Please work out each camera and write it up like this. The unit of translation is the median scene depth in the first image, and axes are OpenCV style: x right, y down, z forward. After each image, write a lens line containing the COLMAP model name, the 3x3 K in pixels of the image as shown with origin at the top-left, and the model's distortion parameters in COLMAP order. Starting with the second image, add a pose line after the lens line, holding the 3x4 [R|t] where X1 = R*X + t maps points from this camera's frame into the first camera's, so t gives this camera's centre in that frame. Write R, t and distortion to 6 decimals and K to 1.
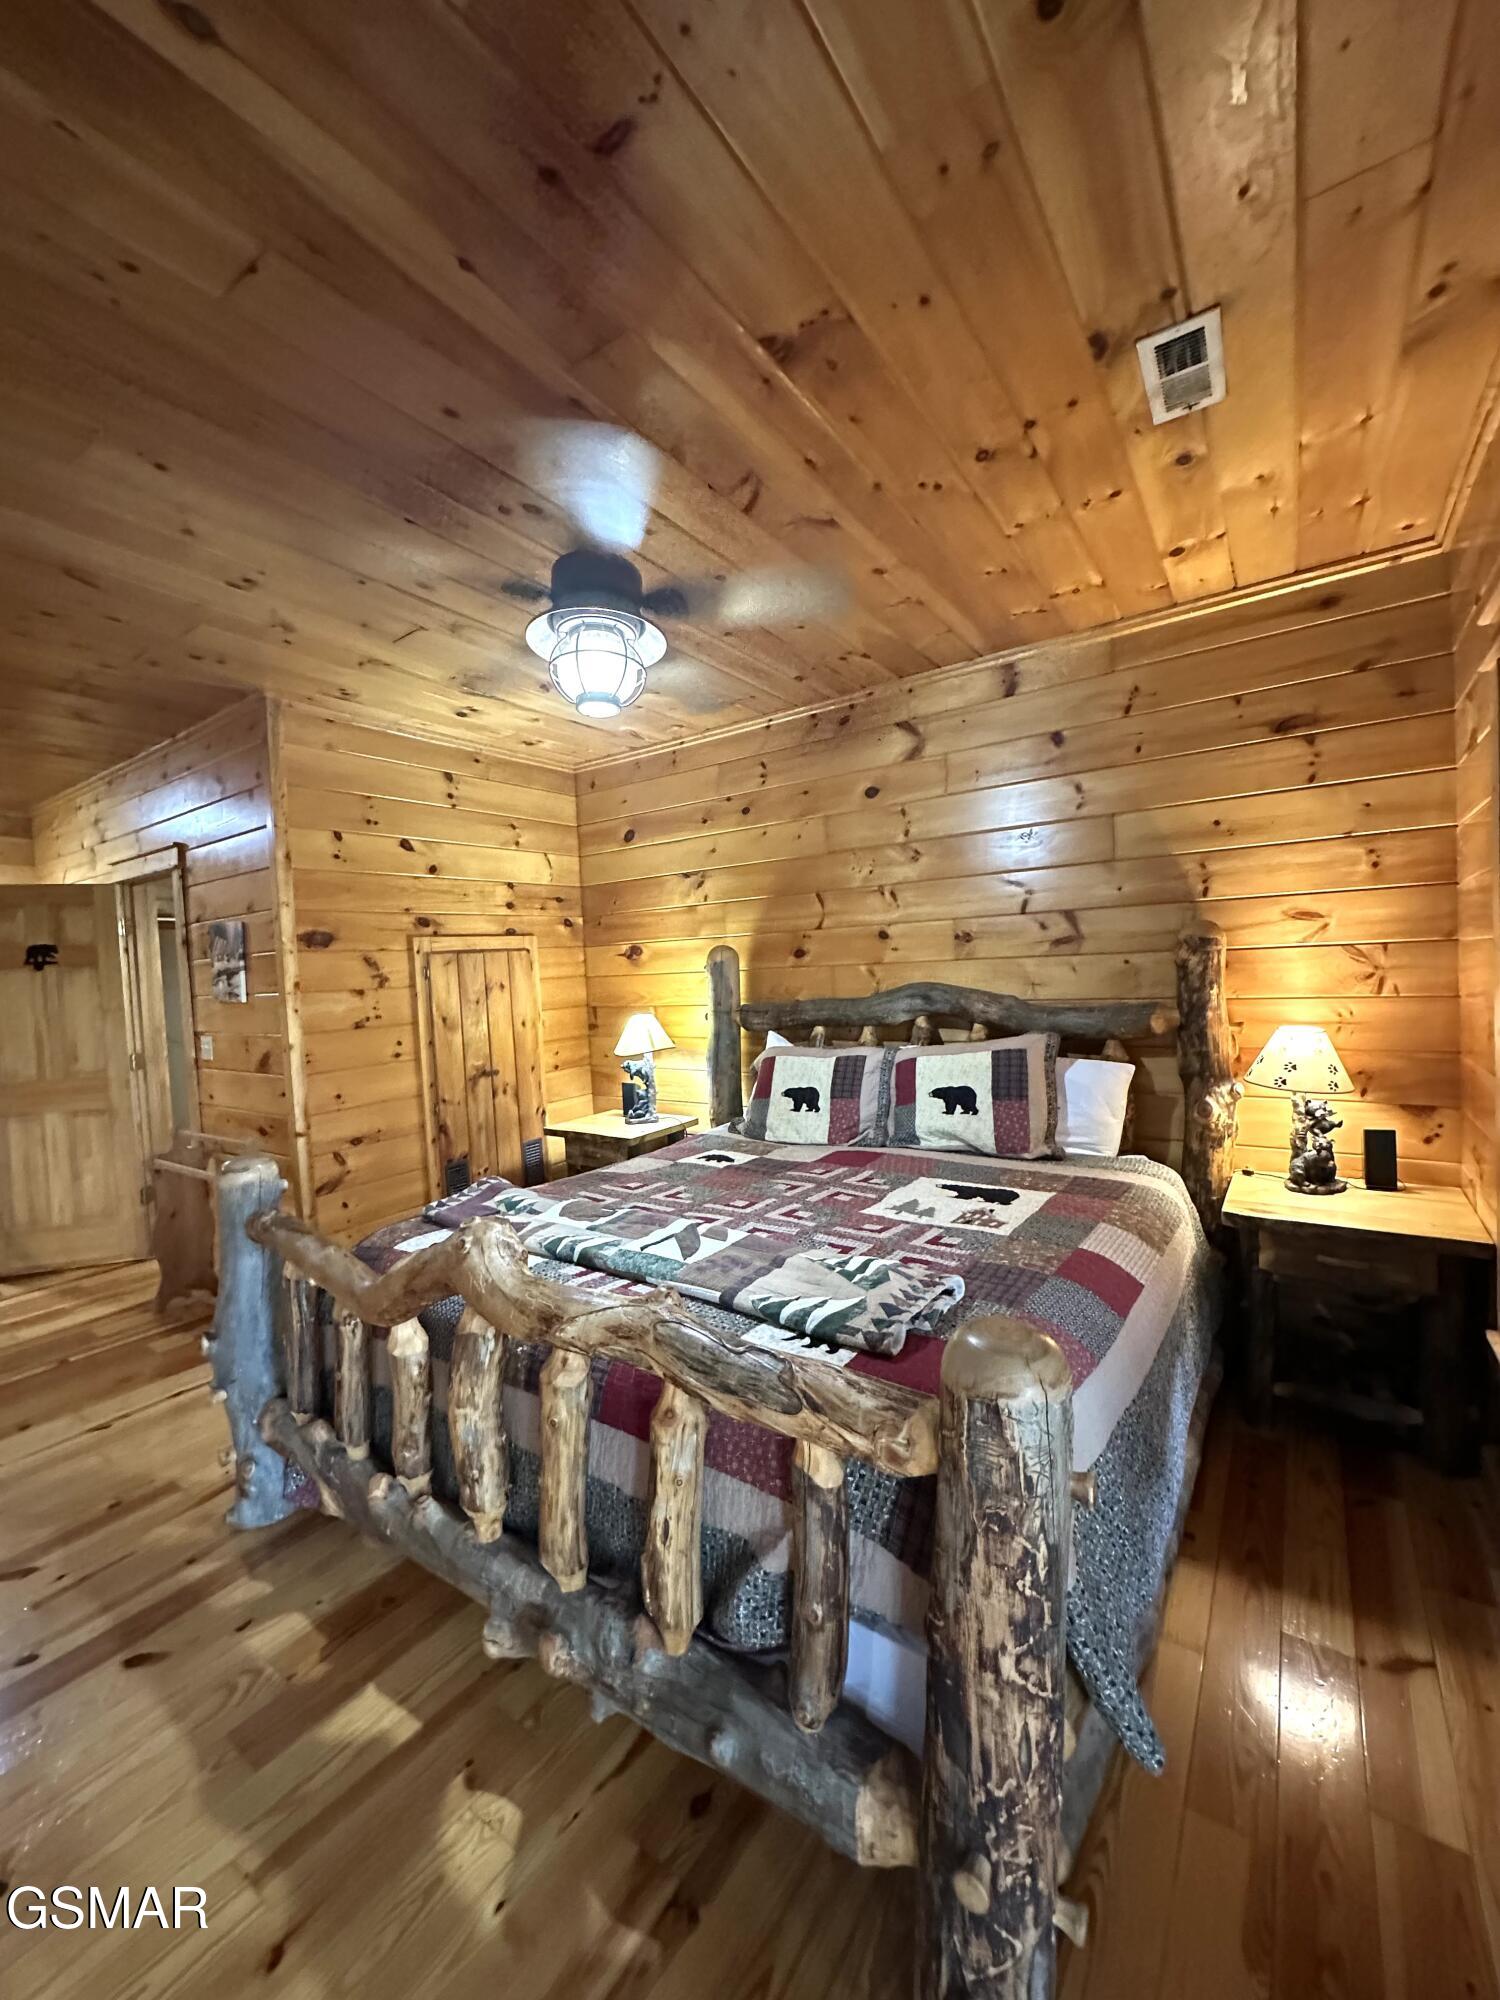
lens RADIAL K [[795.5, 0, 766.1], [0, 795.5, 1003.7], [0, 0, 1]] dist [-0.004182, 0.000971]
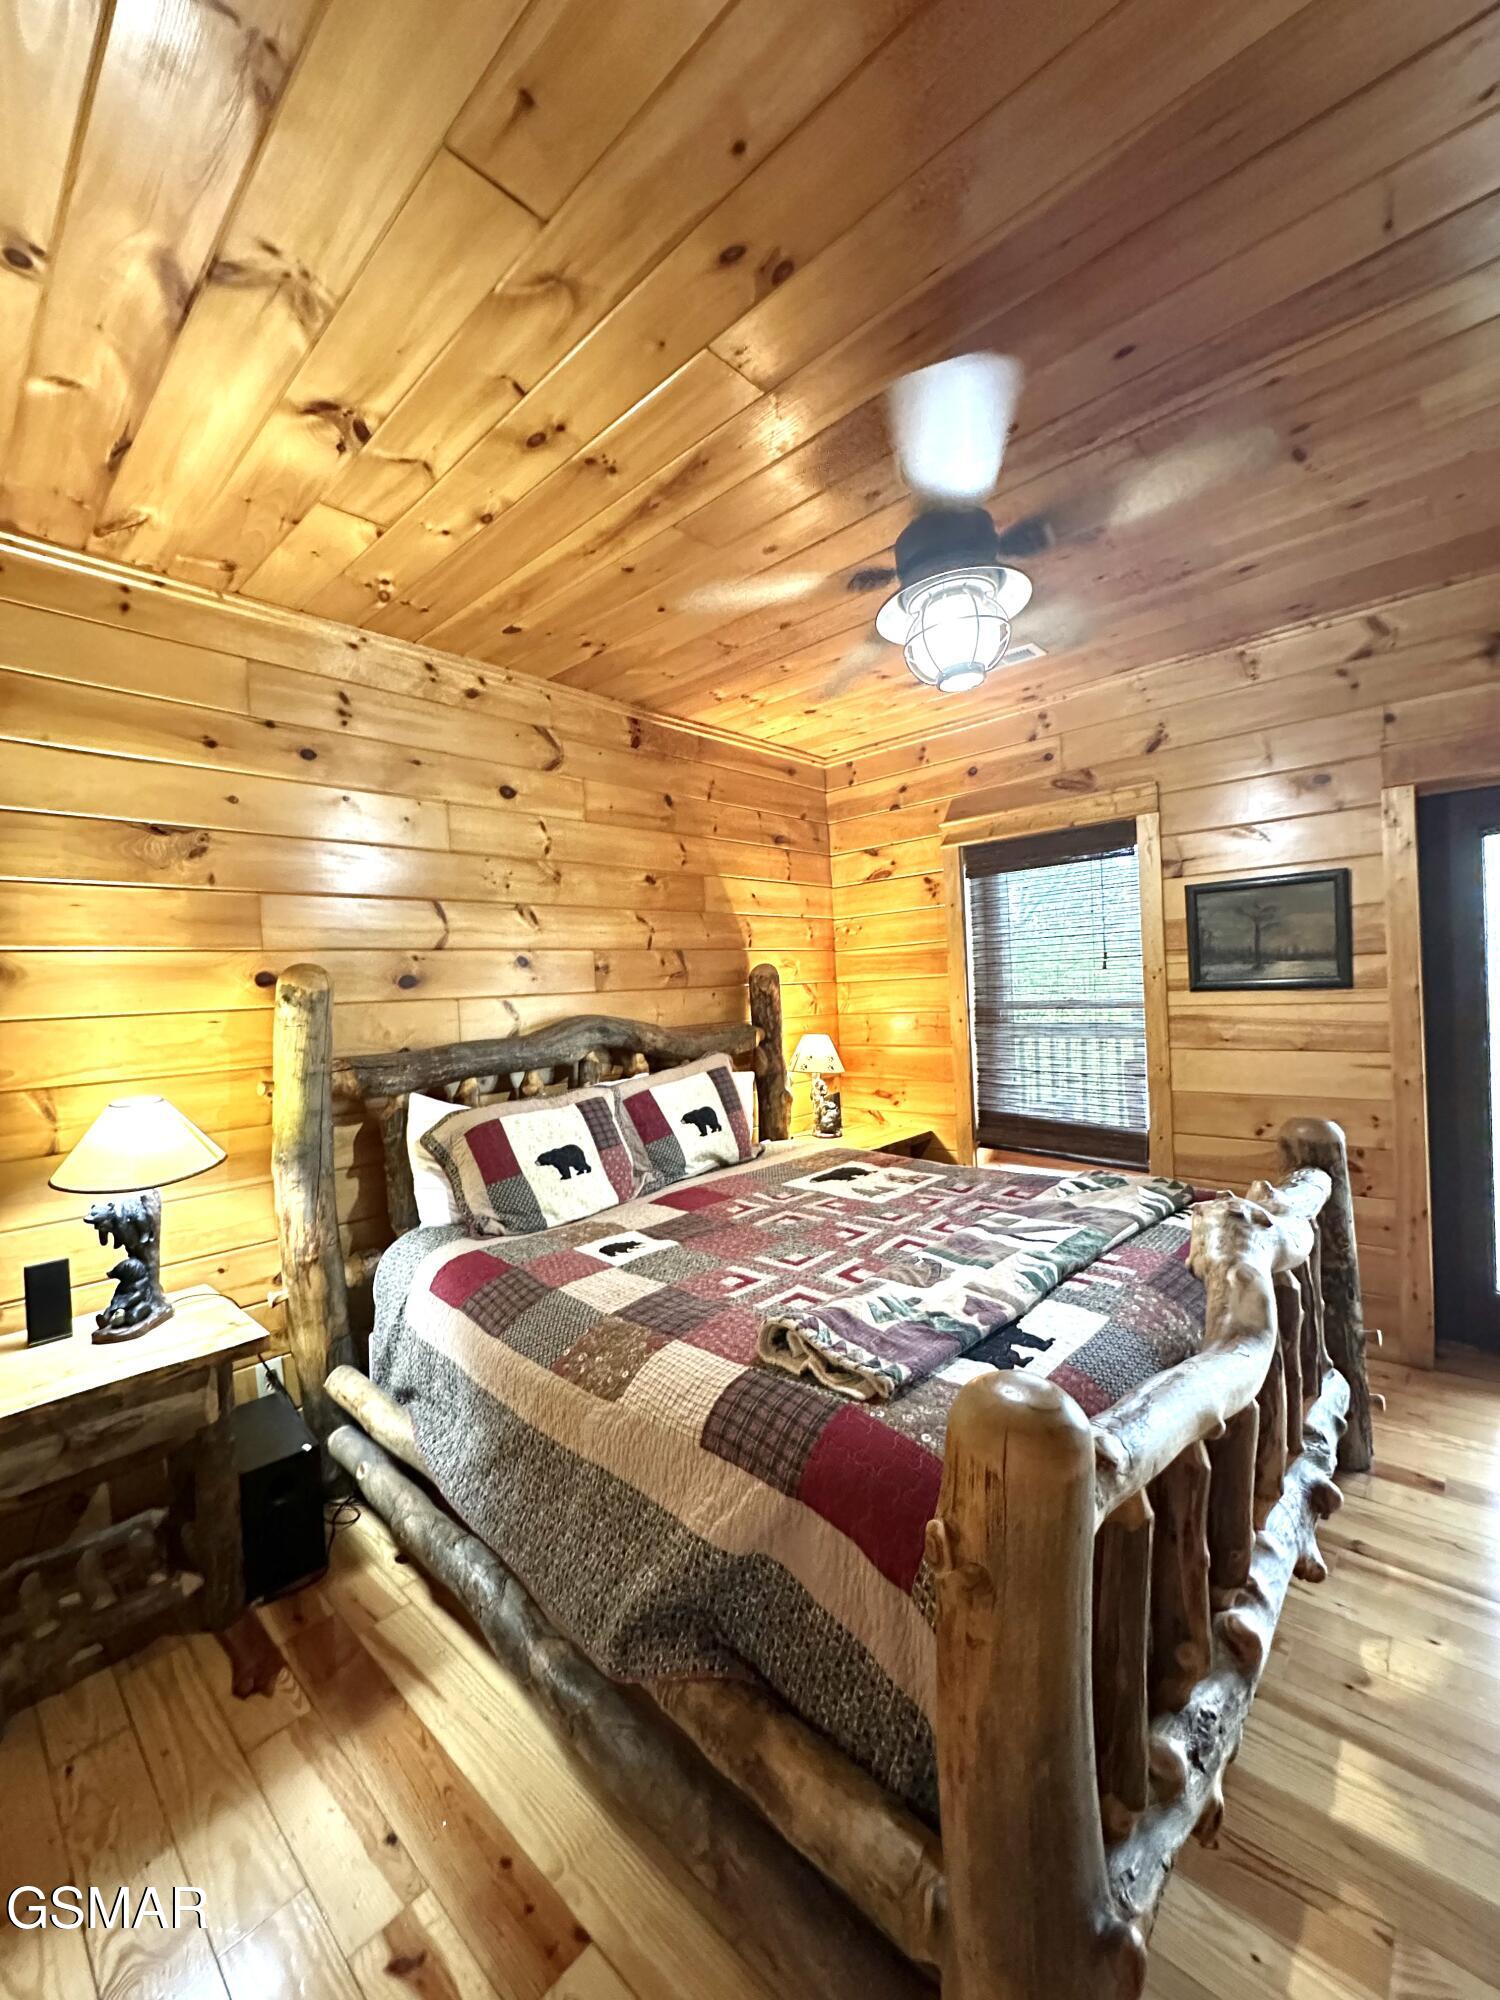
lens RADIAL K [[795.5, 0, 734.3], [0, 795.5, 1007.6], [0, 0, 1]] dist [-0.004182, 0.000971]
pose [[0.167076, 0.010604, 0.985887, -0.798125], [0.084109, 0.996144, -0.024969, 0.002156], [-0.982350, 0.087094, 0.165540, 0.788767]]
